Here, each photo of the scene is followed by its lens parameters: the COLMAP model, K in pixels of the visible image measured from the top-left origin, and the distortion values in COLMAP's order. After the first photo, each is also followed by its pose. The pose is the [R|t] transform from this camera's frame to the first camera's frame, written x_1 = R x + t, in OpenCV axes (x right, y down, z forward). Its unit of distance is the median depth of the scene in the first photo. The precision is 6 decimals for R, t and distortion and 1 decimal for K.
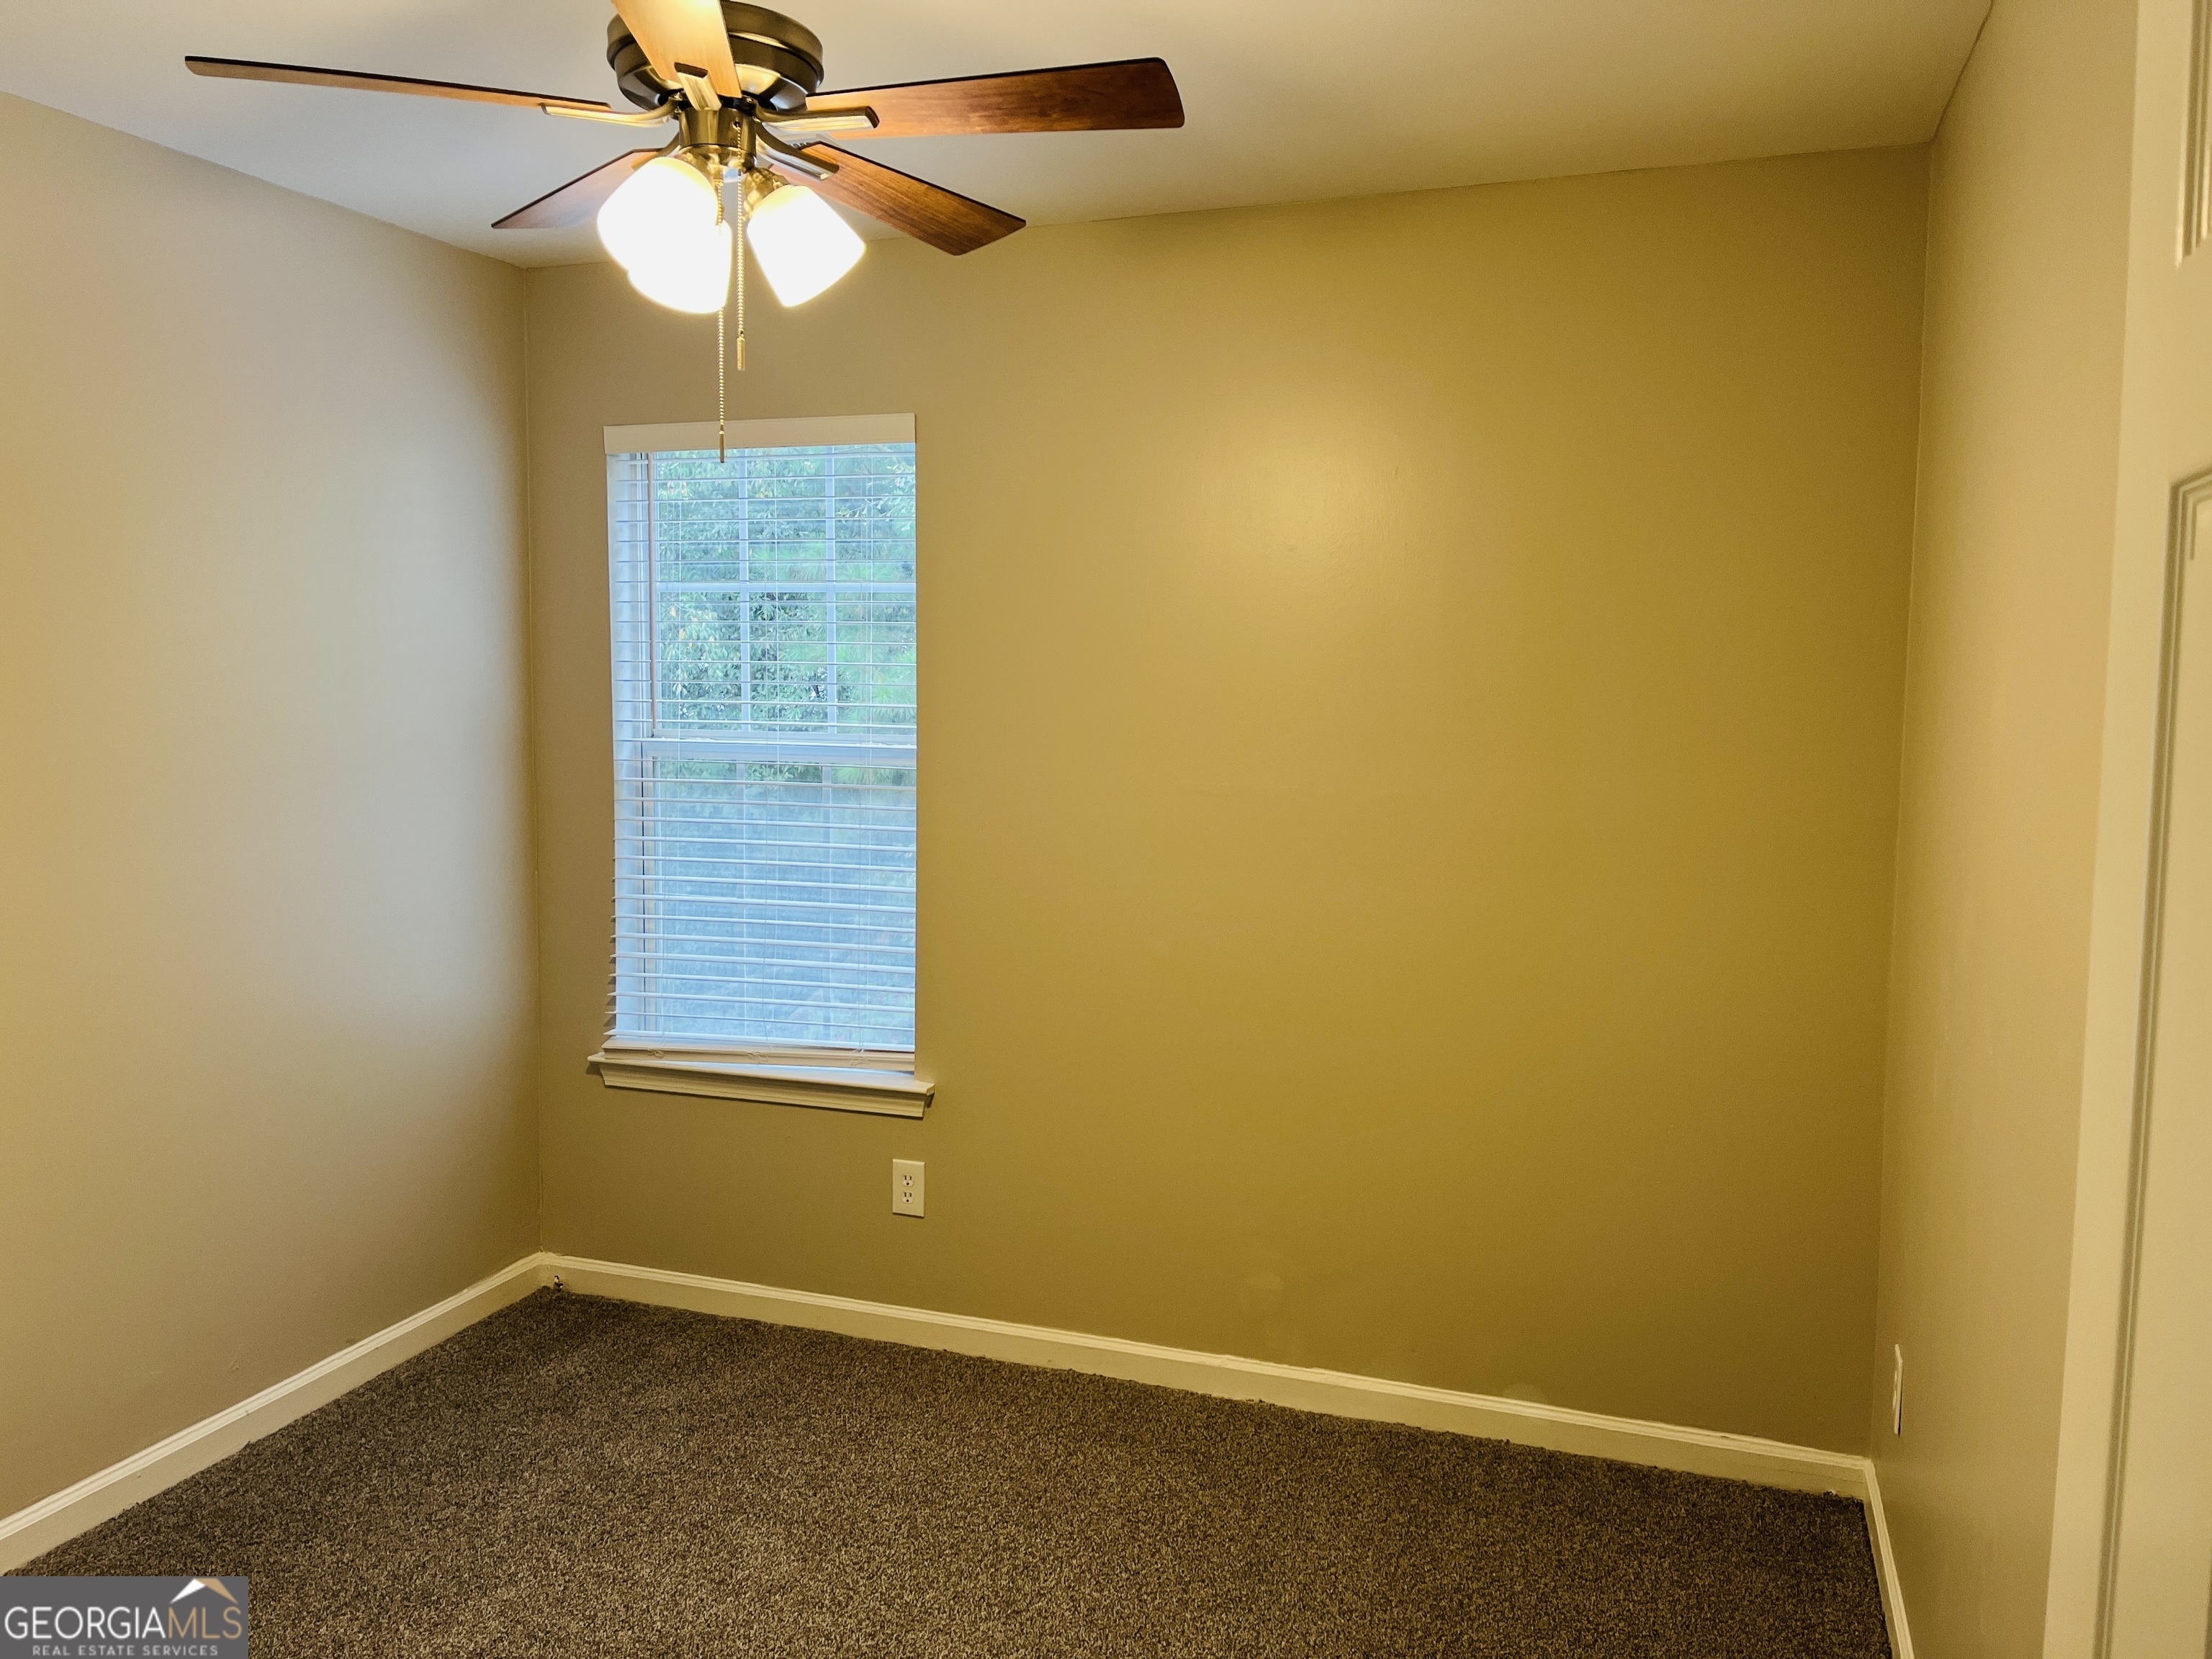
lens RADIAL K [[1686.1, 0, 1109.1], [0, 1686.1, 818.7], [0, 0, 1]] dist [0.079489, -0.114848]
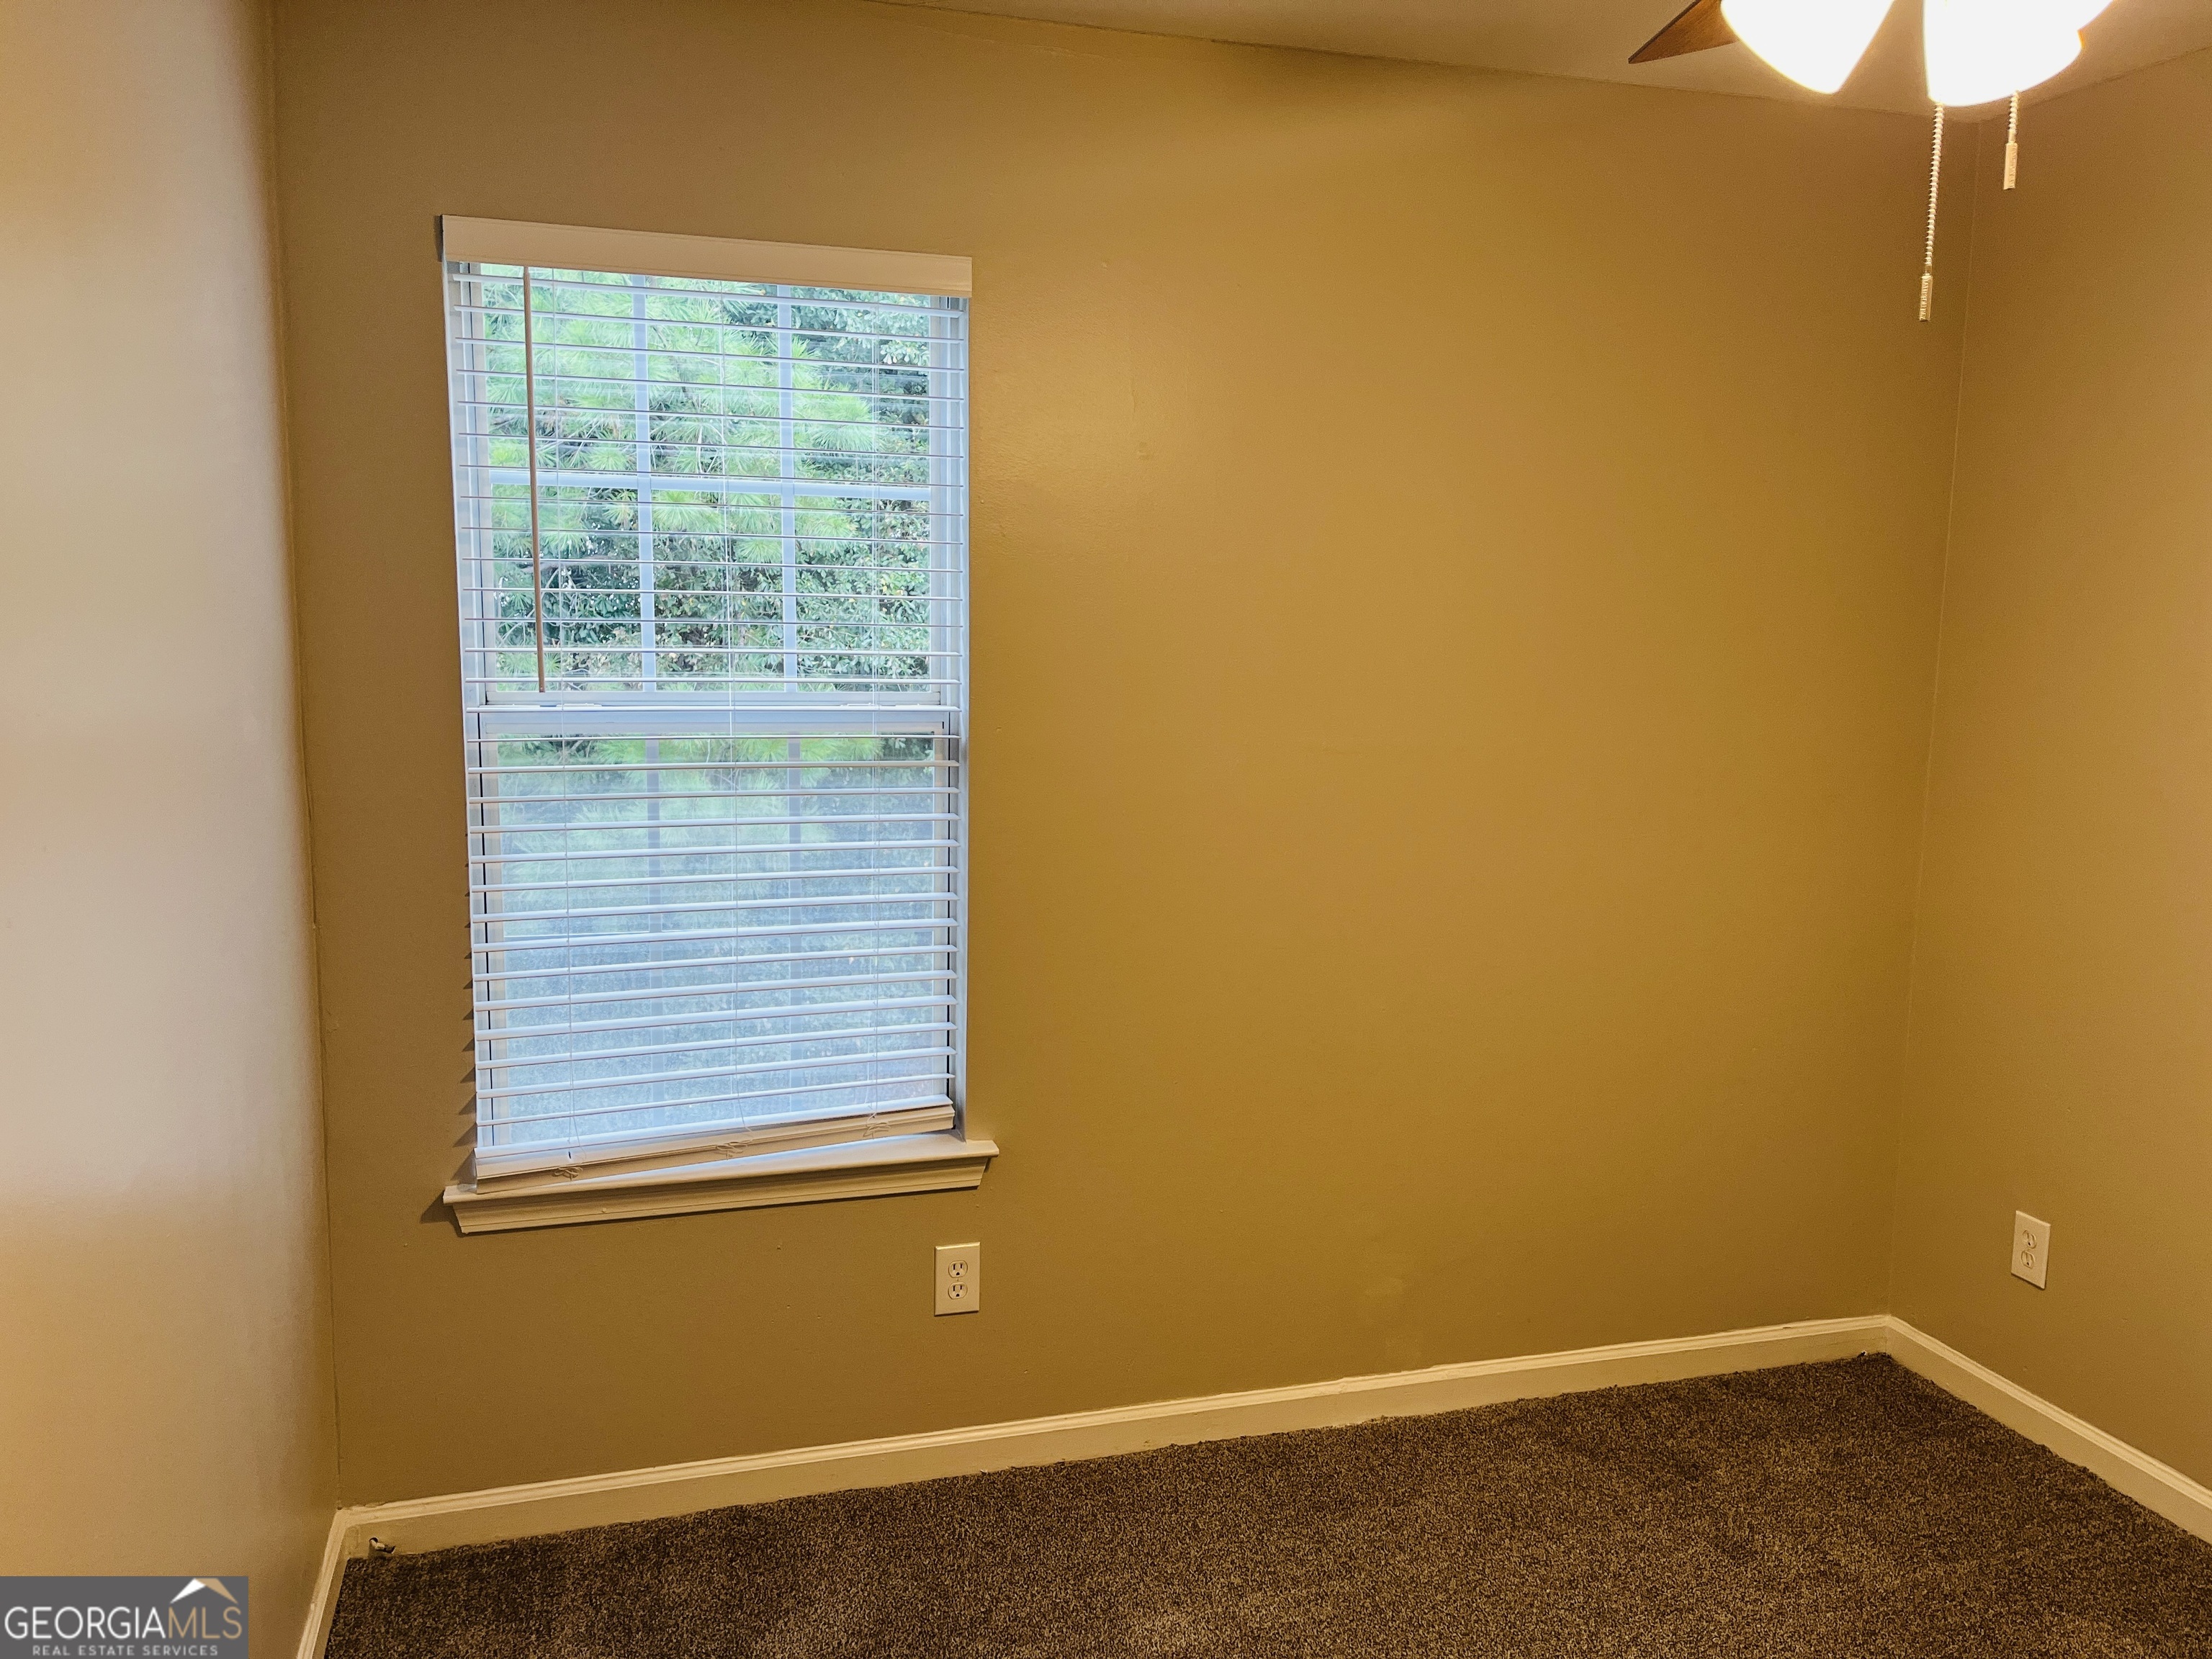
lens RADIAL K [[1765.2, 0, 1110.3], [0, 1765.2, 872.8], [0, 0, 1]] dist [0.044274, 0.001628]
pose [[0.795848, -0.087245, 0.599178, -0.530908], [0.049273, 0.995614, 0.079523, -0.027528], [-0.603489, -0.033765, 0.796656, 0.320062]]
